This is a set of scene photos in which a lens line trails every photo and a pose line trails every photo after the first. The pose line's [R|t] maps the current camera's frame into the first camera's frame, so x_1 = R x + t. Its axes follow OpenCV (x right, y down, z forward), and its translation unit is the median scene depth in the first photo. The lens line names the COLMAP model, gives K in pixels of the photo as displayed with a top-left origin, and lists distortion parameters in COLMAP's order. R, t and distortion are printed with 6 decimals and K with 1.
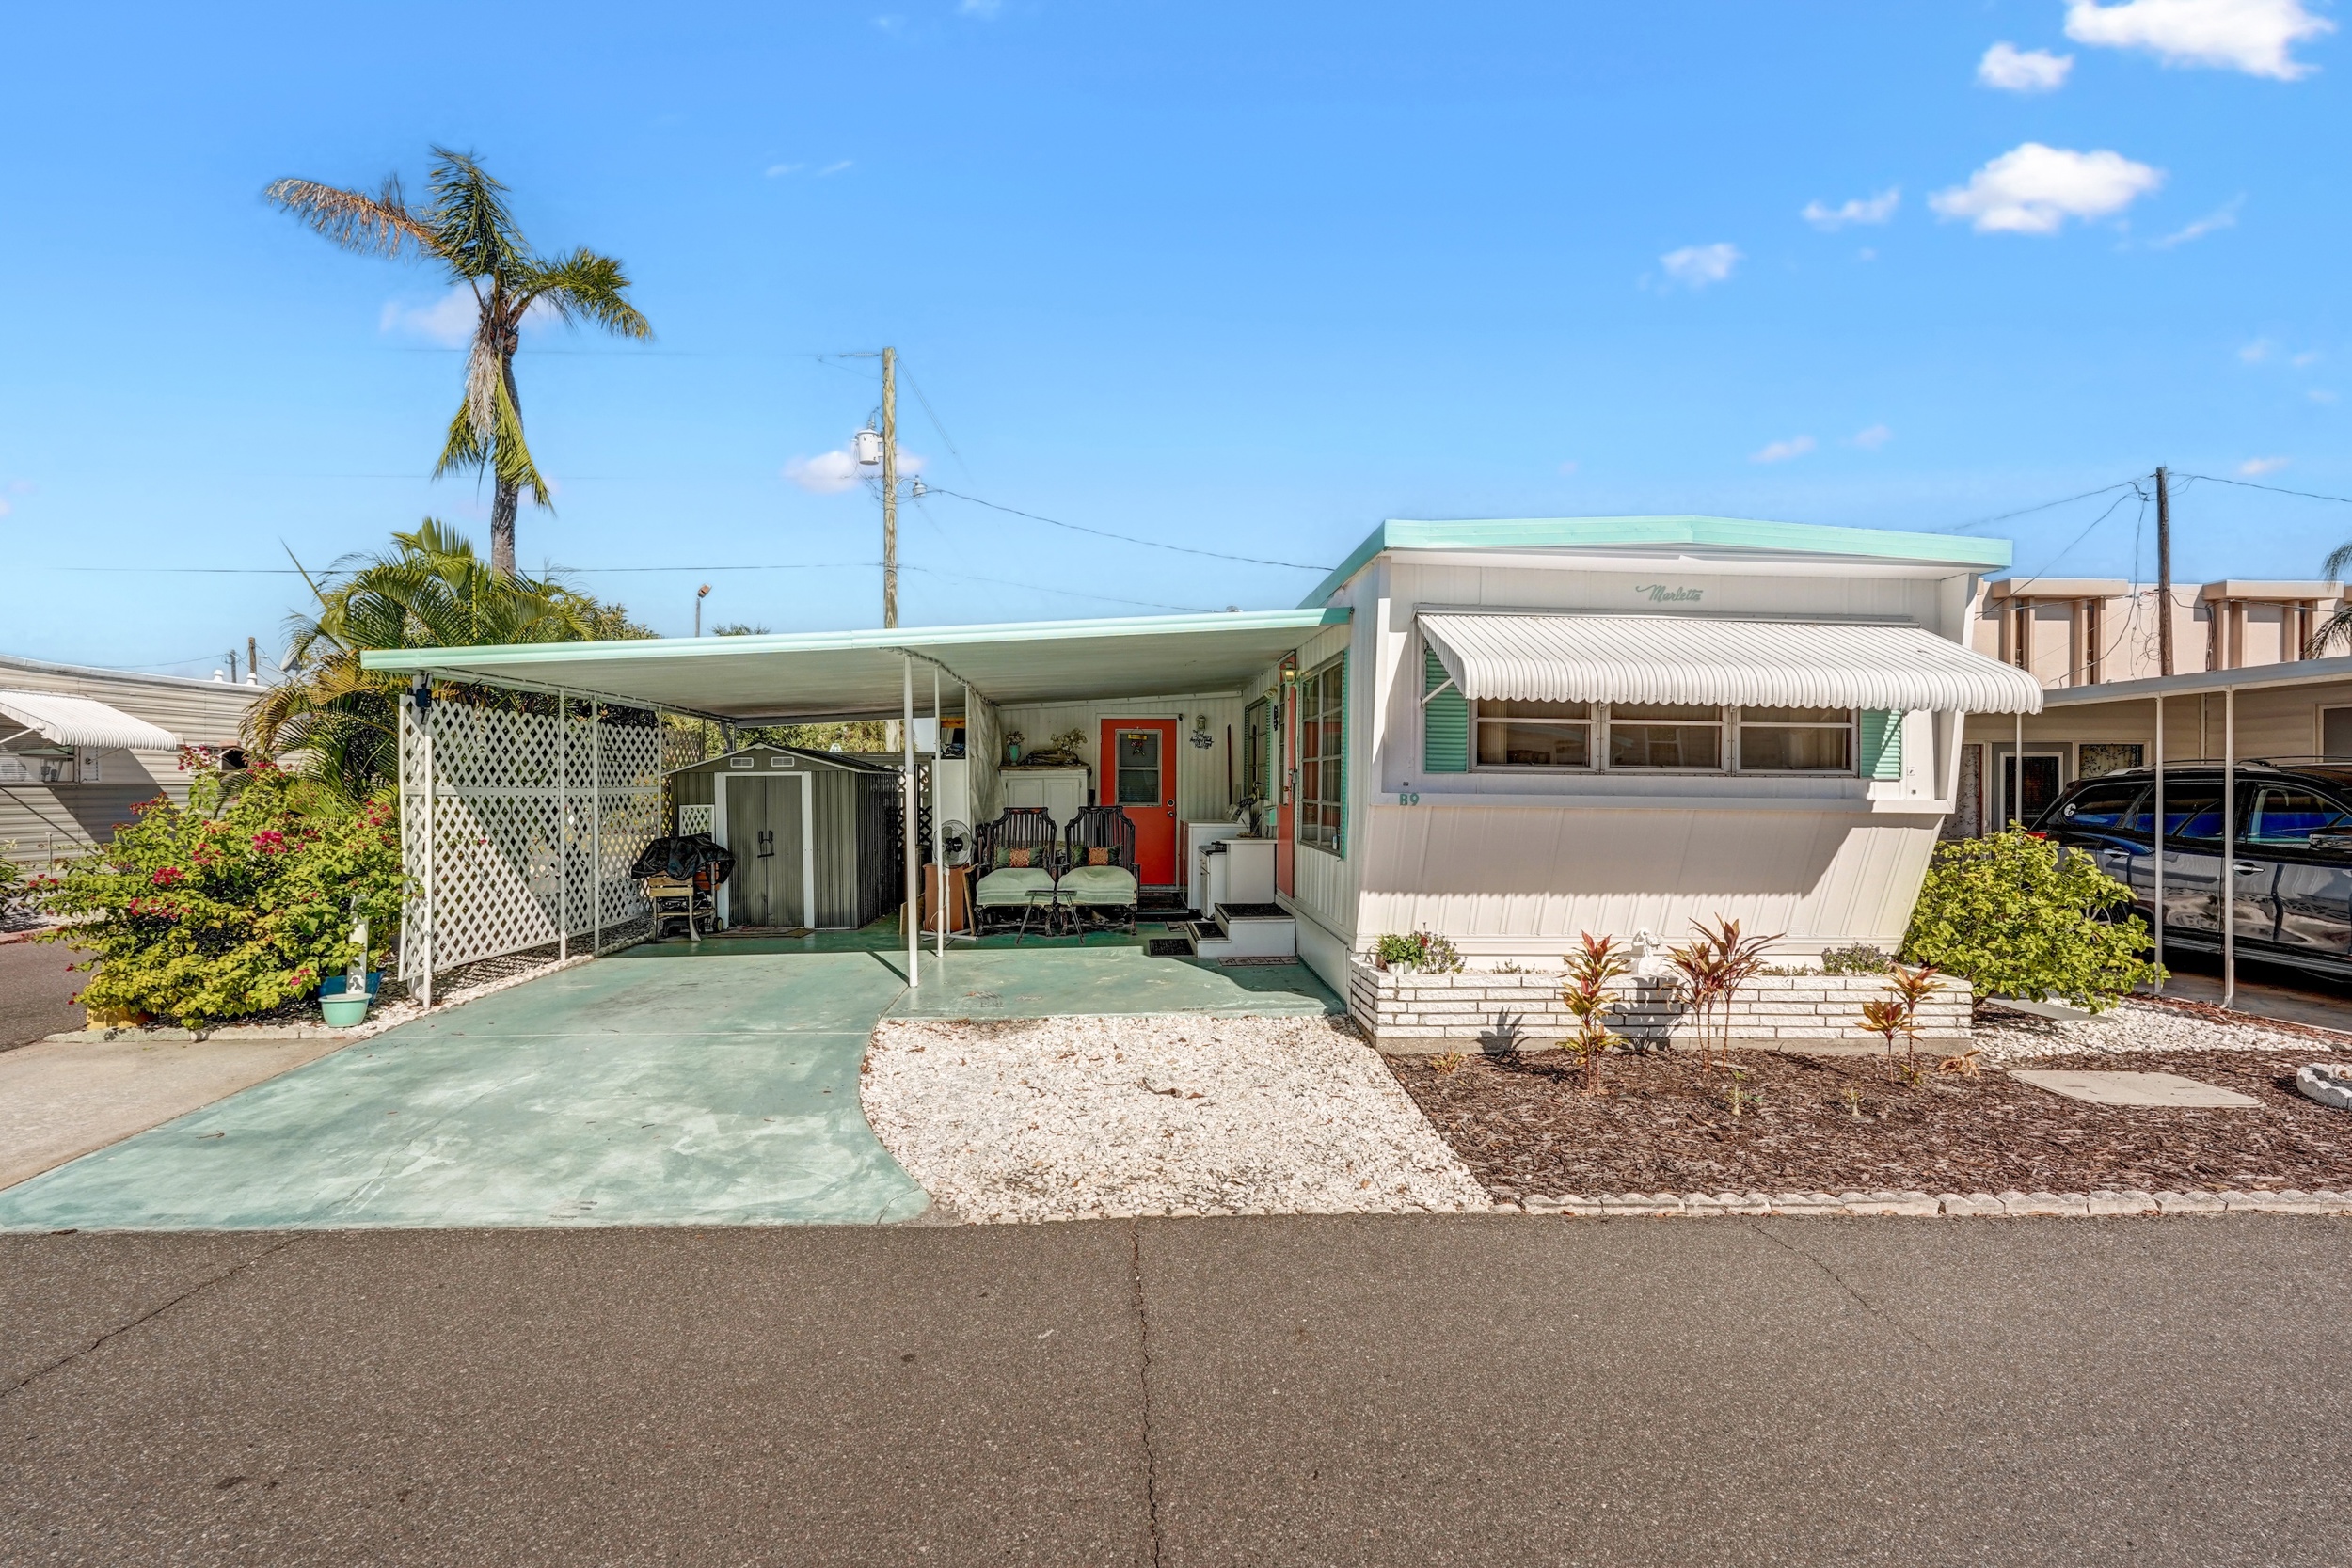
lens RADIAL K [[1053.5, 0, 1180.2], [0, 1053.5, 774.7], [0, 0, 1]] dist [-0.012023, 0.007539]
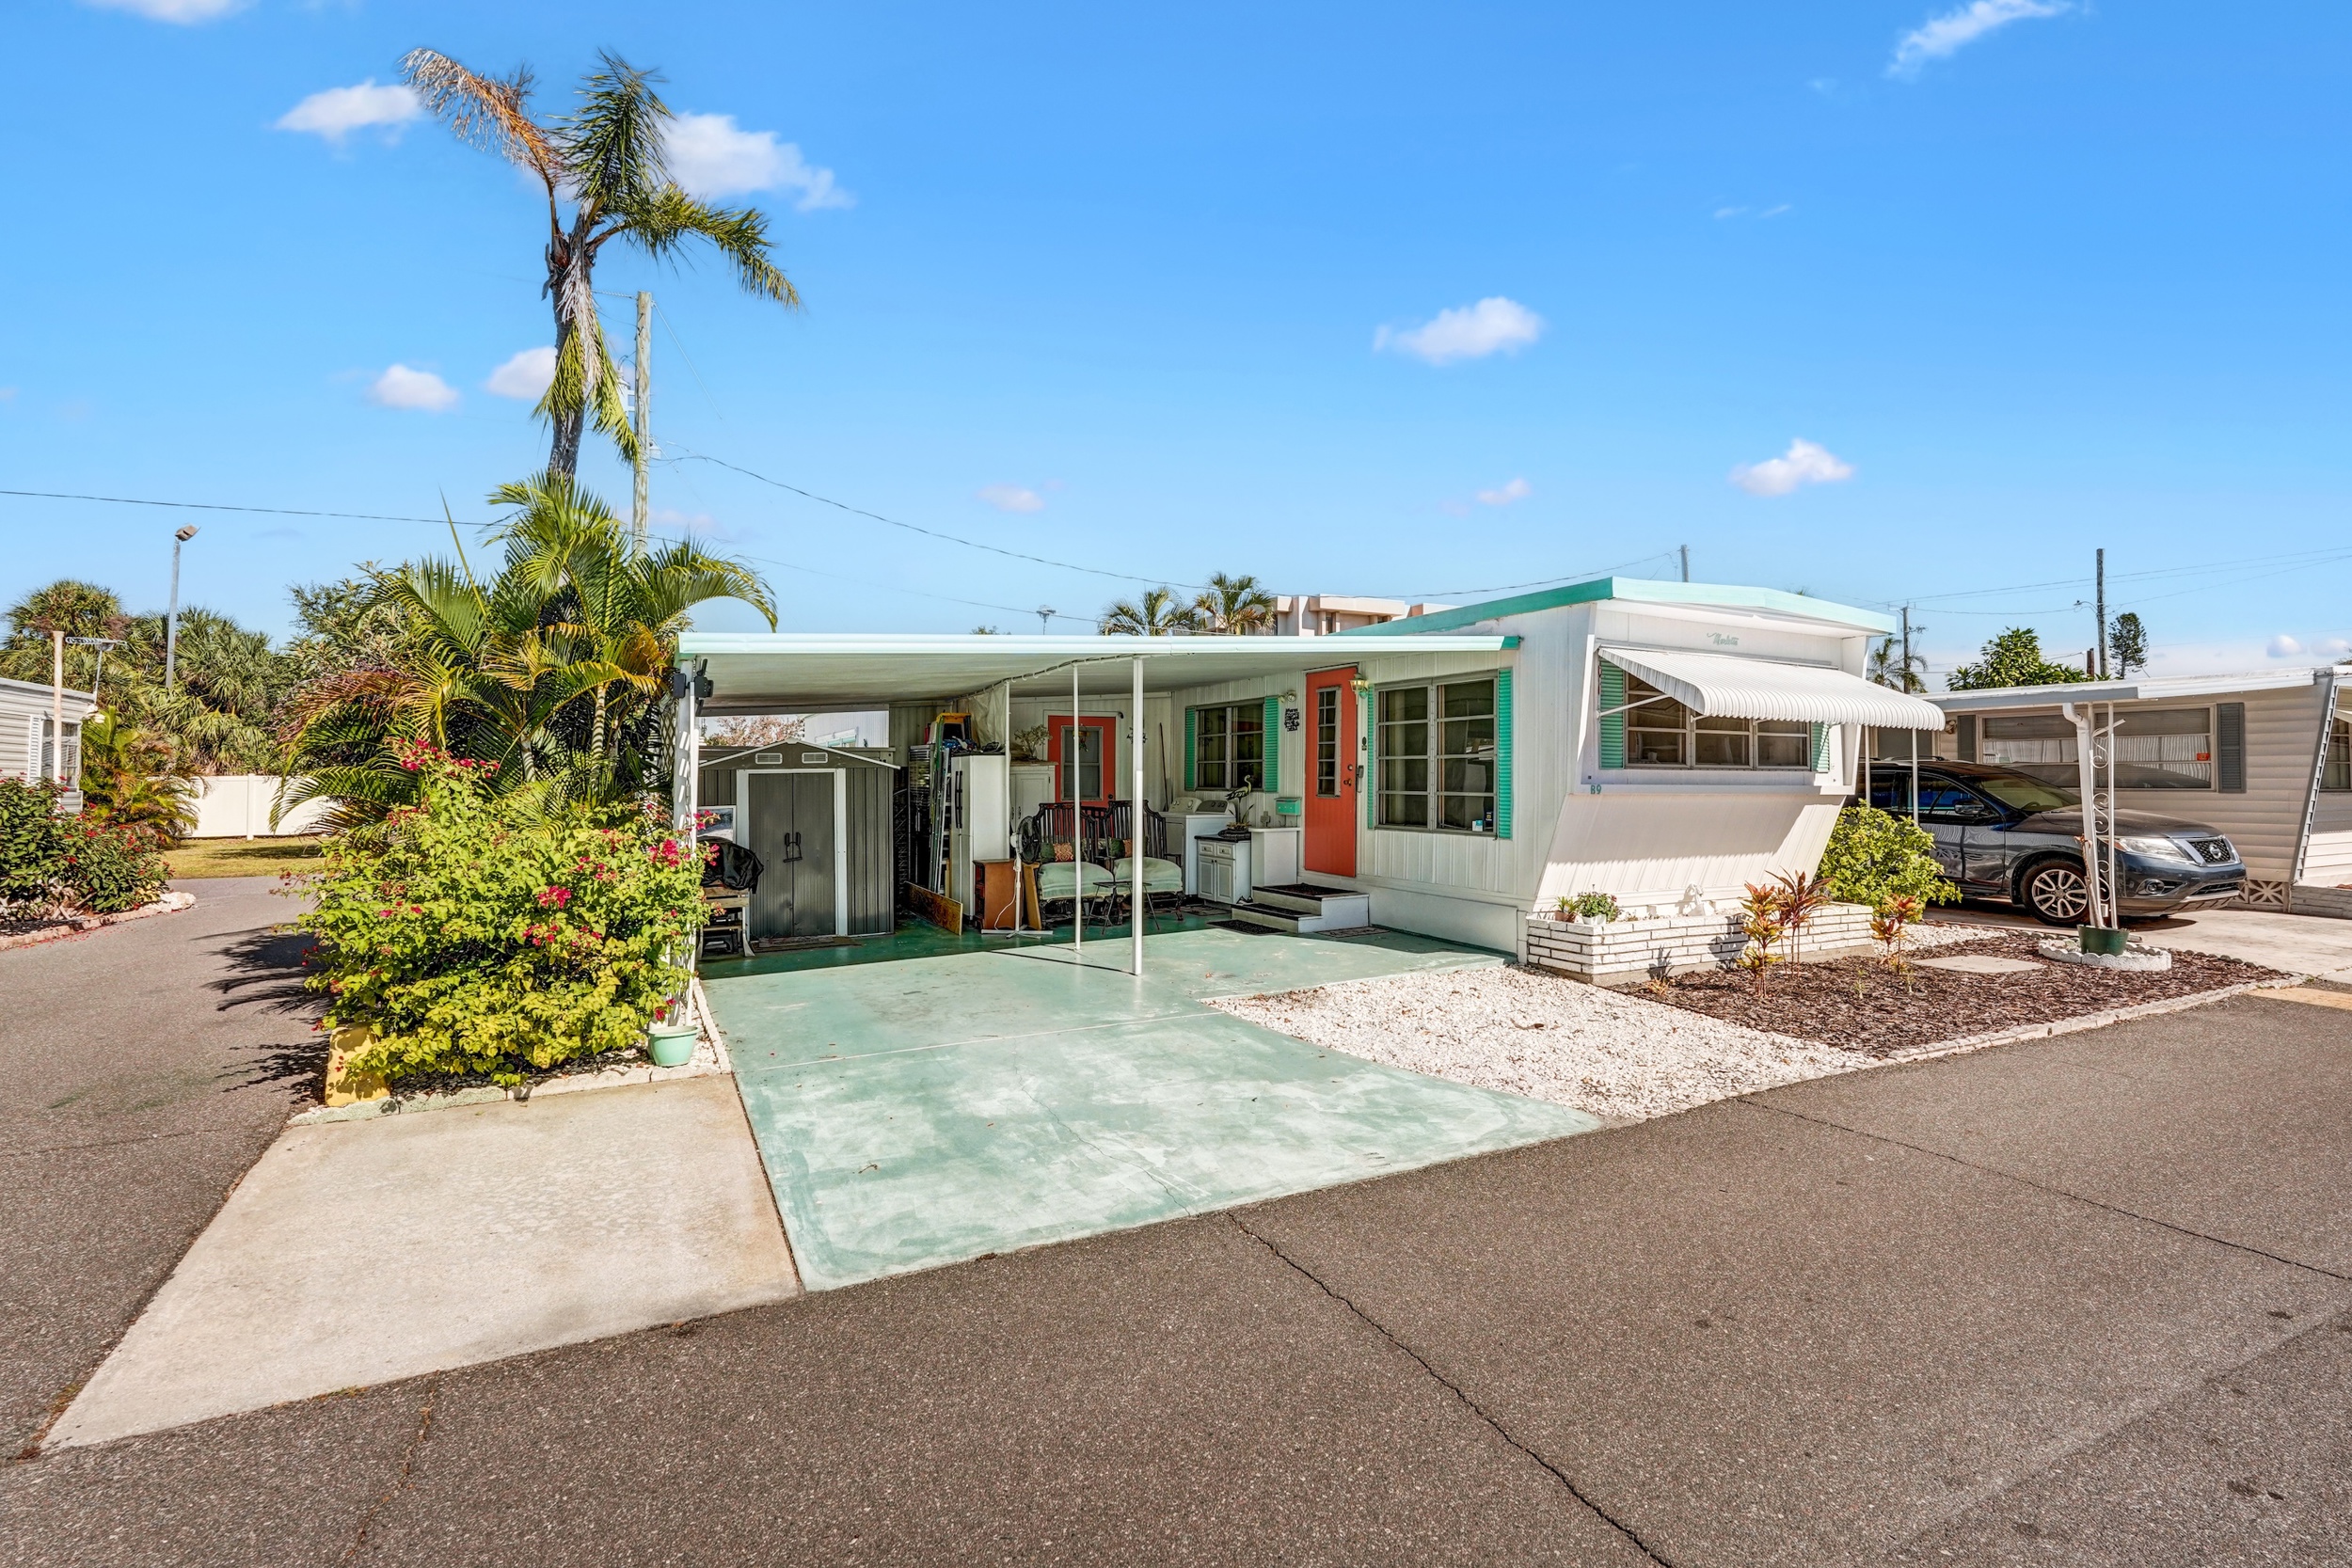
lens RADIAL K [[1056.7, 0, 1177.4], [0, 1056.7, 737.5], [0, 0, 1]] dist [-0.005748, 0.000131]
pose [[0.911806, 0.008158, 0.410540, -0.804015], [0.003232, 0.999629, -0.027043, -0.007037], [-0.410608, 0.025985, 0.911442, 0.023982]]
